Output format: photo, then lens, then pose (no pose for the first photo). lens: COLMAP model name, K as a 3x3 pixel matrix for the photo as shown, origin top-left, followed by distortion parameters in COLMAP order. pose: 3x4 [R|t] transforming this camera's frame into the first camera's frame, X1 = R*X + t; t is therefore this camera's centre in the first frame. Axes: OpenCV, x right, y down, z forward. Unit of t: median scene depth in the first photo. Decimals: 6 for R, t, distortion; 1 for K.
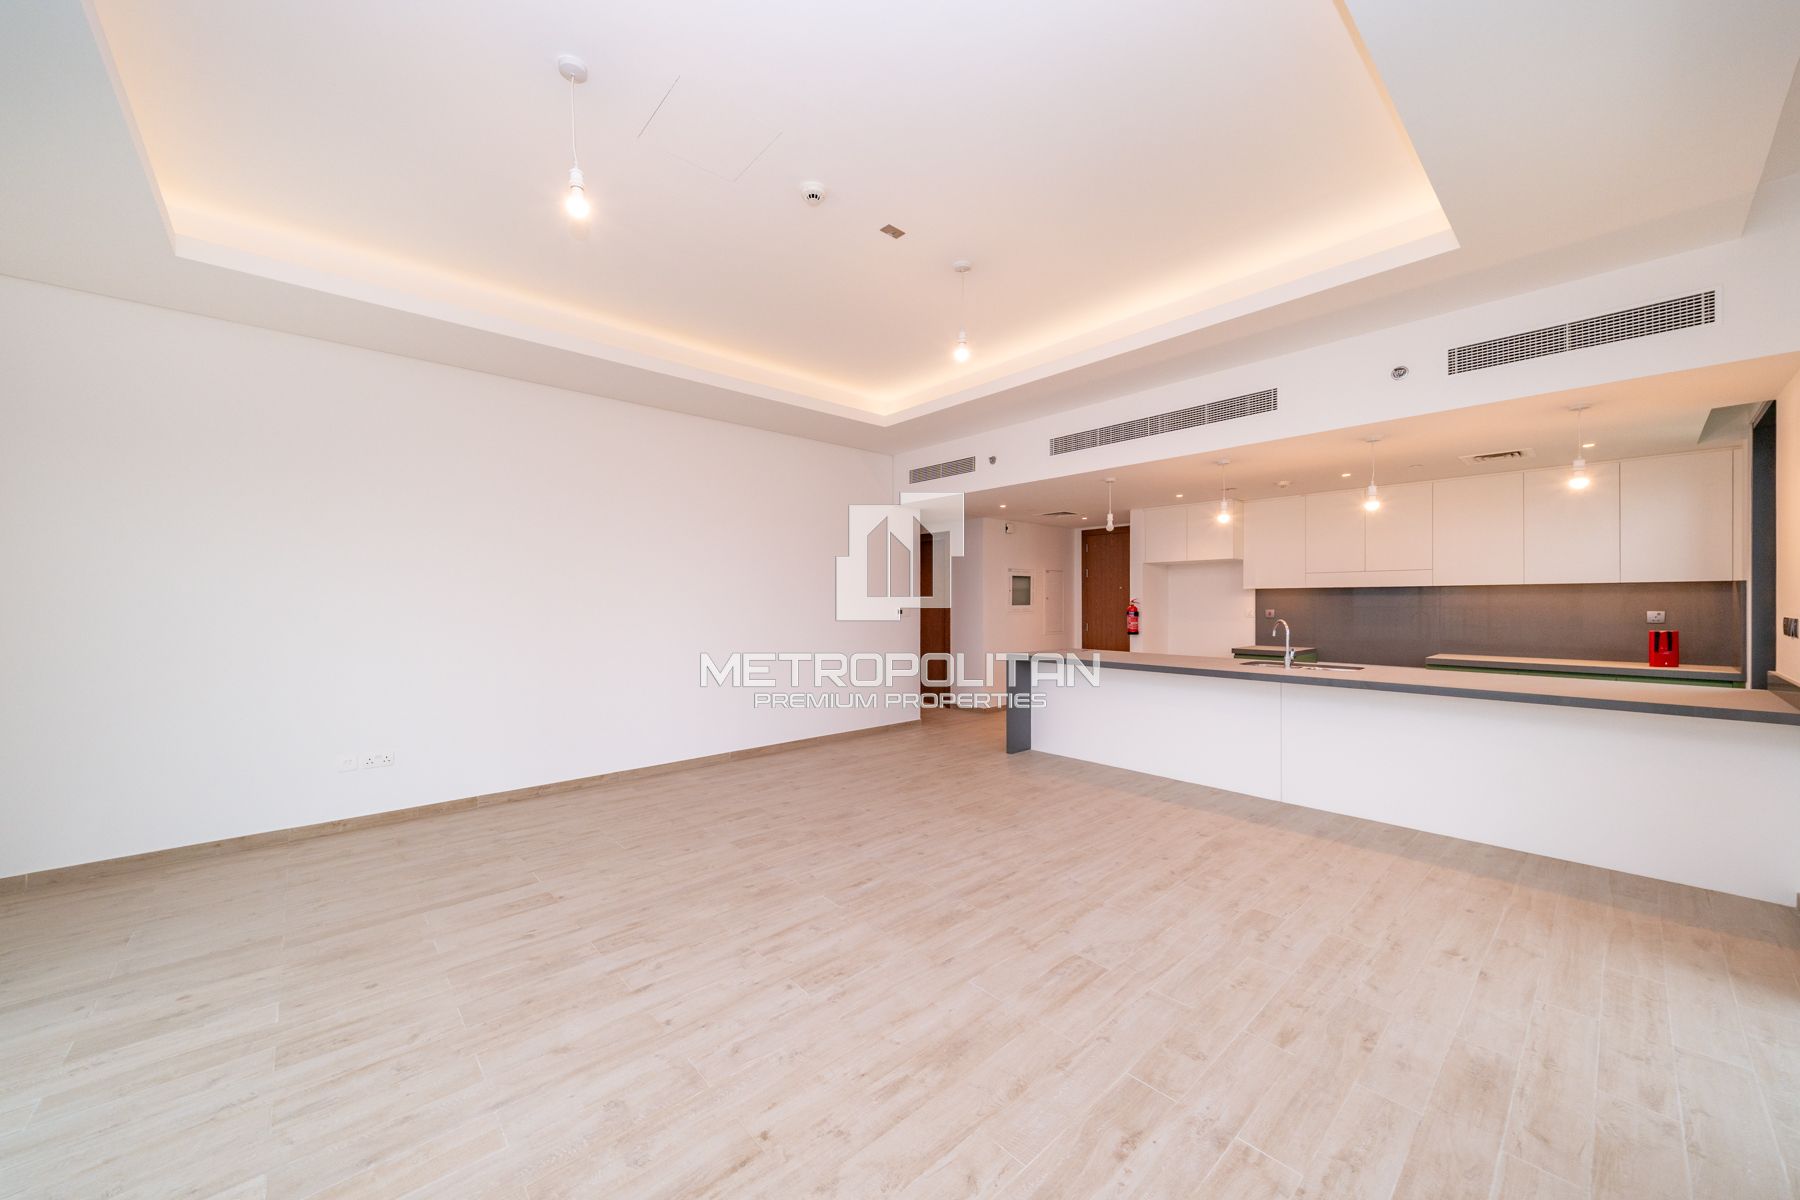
lens RADIAL K [[622.1, 0, 903.8], [0, 622.1, 602.5], [0, 0, 1]] dist [0.001932, -0.000169]
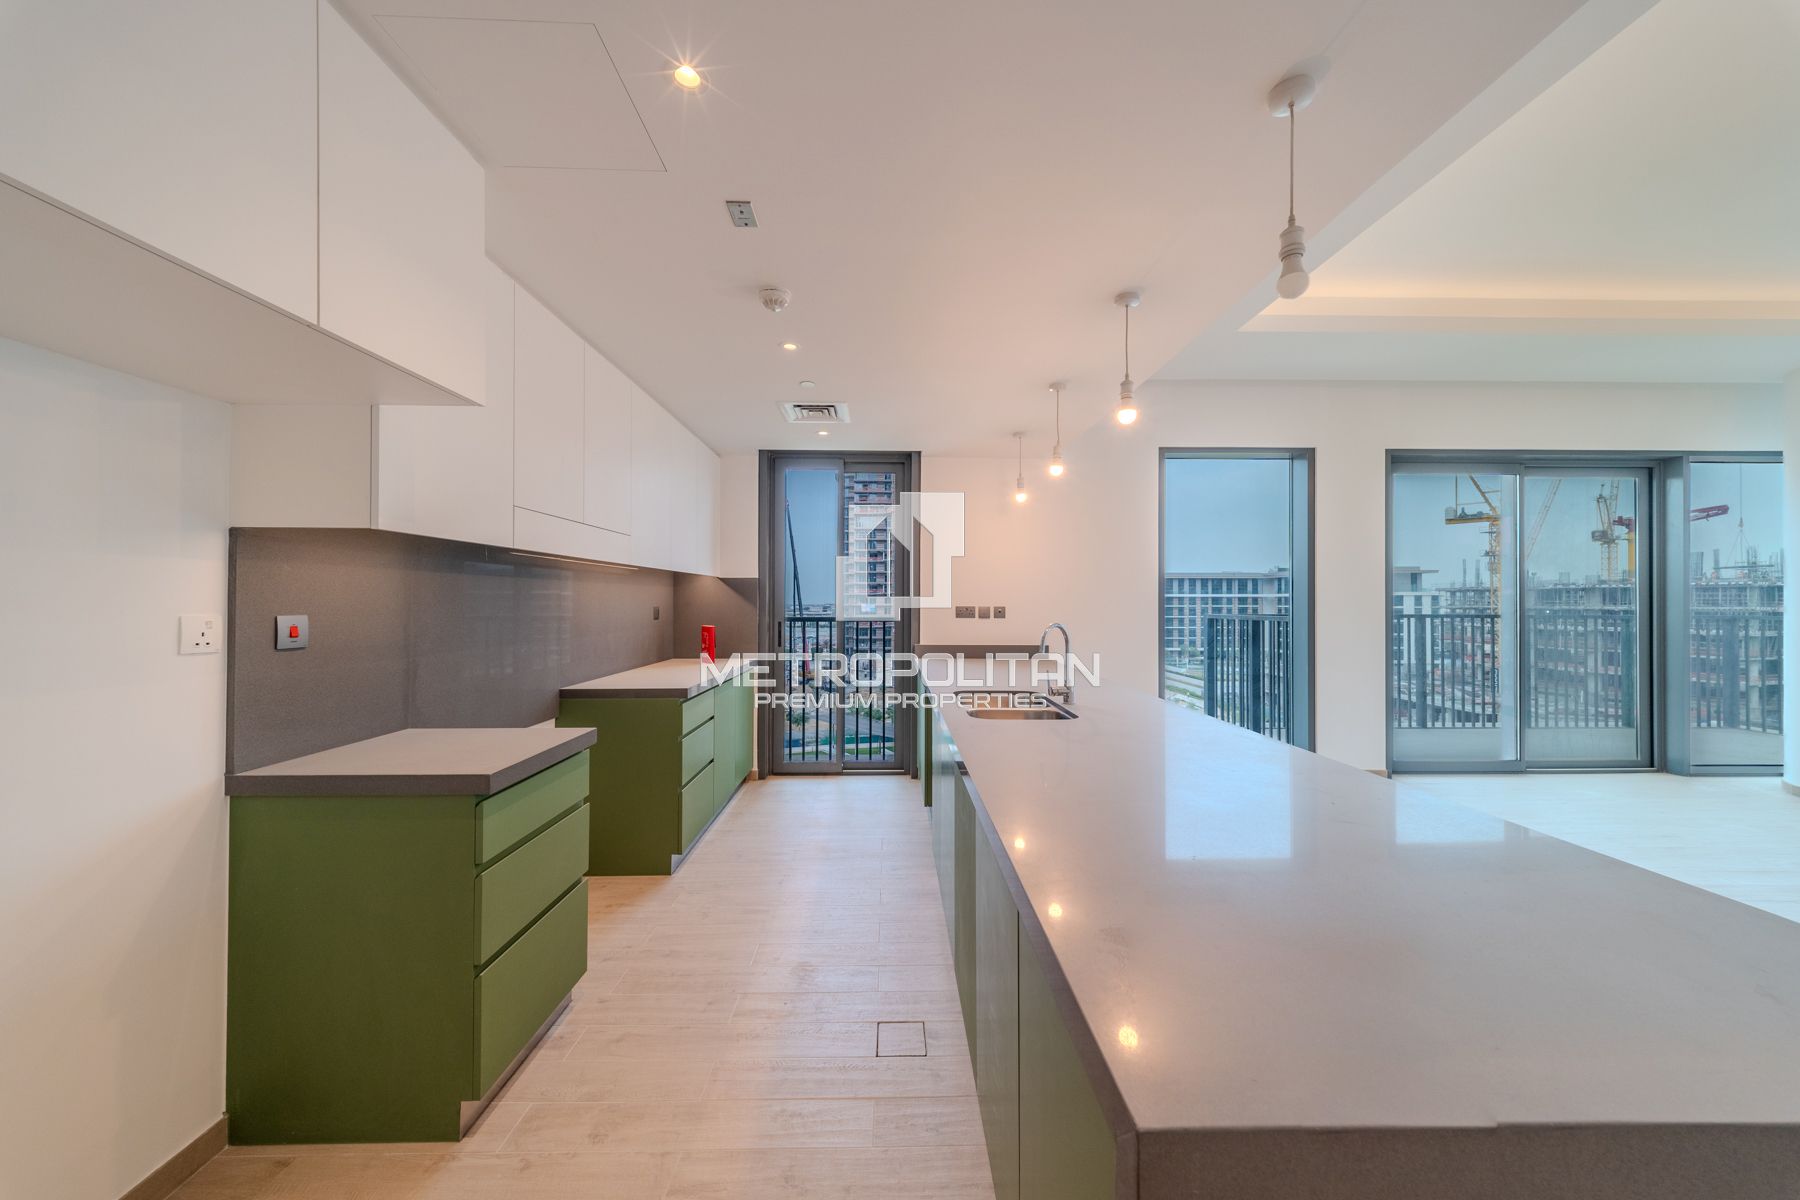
lens RADIAL K [[622.1, 0, 903.8], [0, 622.1, 602.5], [0, 0, 1]] dist [0.001932, -0.000169]
pose [[-0.746110, -0.000257, 0.665823, 0.380714], [-0.001819, 0.999997, -0.001652, 0.009729], [-0.665820, -0.002443, -0.746108, 1.716781]]
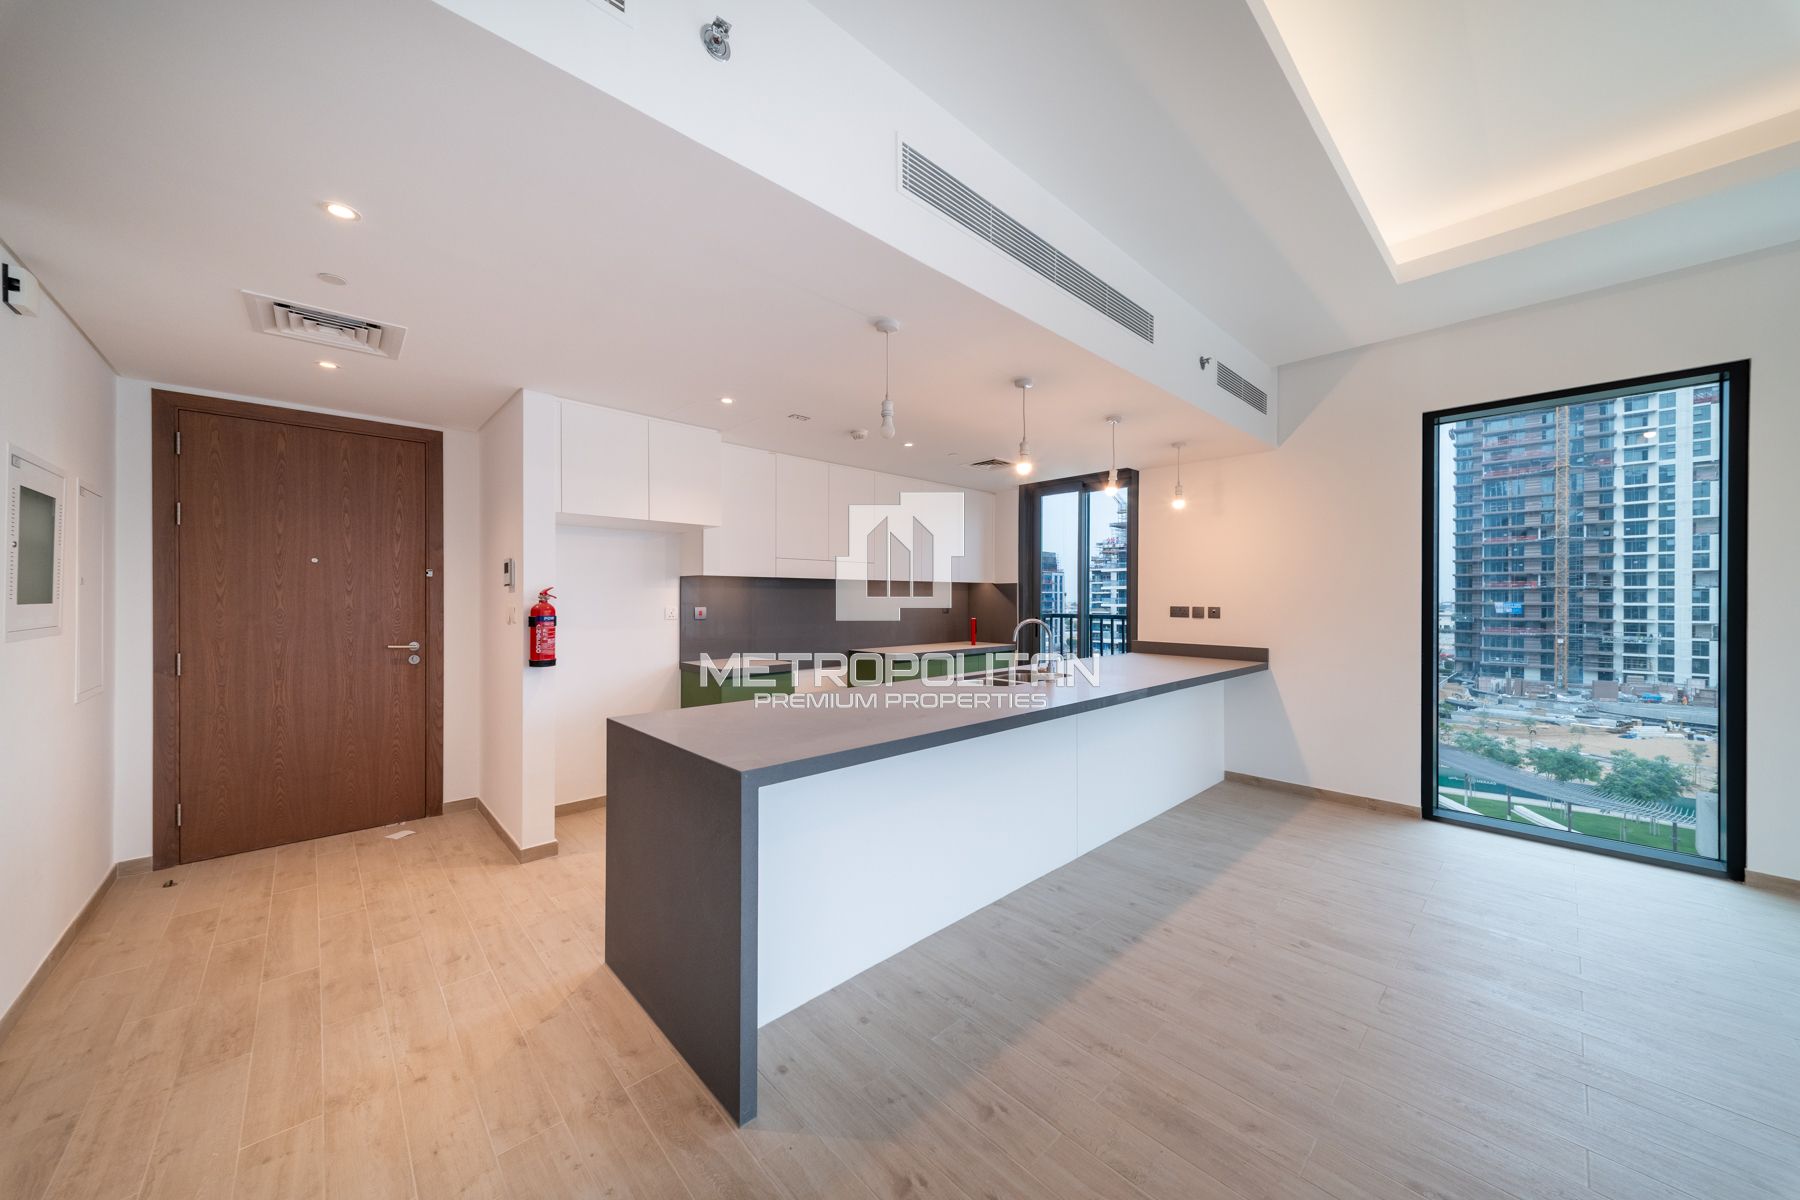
lens RADIAL K [[622.1, 0, 903.8], [0, 622.1, 602.5], [0, 0, 1]] dist [0.001932, -0.000169]
pose [[-0.014532, -0.005272, 0.999881, -0.166860], [-0.003817, 0.999979, 0.005217, 0.003015], [-0.999887, -0.003741, -0.014552, 1.317563]]
